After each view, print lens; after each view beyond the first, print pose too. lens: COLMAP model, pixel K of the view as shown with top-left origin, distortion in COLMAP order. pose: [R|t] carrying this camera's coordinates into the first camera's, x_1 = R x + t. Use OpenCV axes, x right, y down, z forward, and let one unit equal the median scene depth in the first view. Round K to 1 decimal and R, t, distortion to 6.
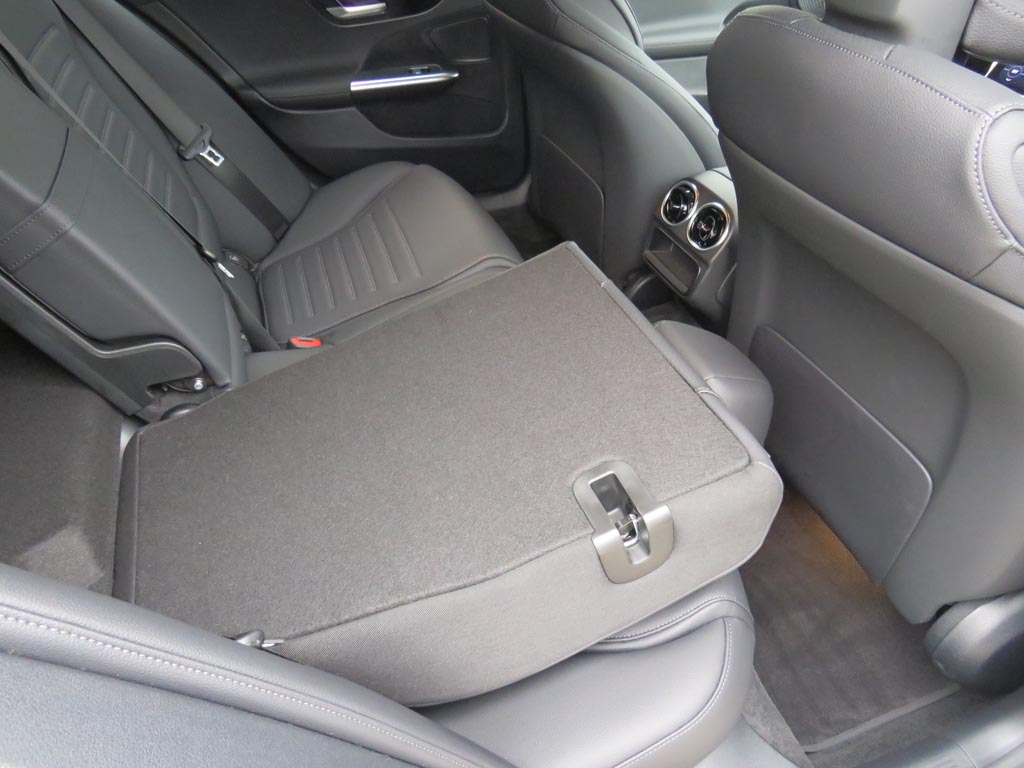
lens RADIAL K [[719.7, 0, 512.0], [0, 719.7, 384.0], [0, 0, 1]] dist [-0.034218, 0.000085]
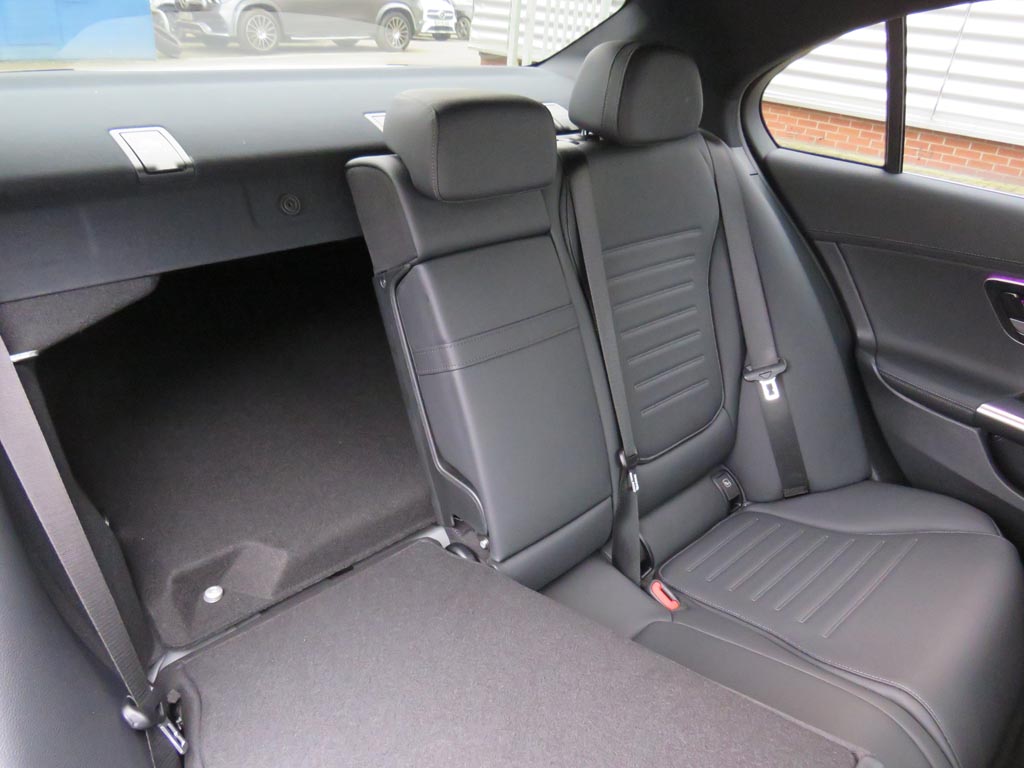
lens RADIAL K [[719.7, 0, 512.0], [0, 719.7, 384.0], [0, 0, 1]] dist [-0.034218, 0.000085]
pose [[0.428719, 0.464221, -0.775048, 0.158493], [-0.648422, 0.755478, 0.093823, -0.171290], [0.629086, 0.462334, 0.624899, 0.156930]]
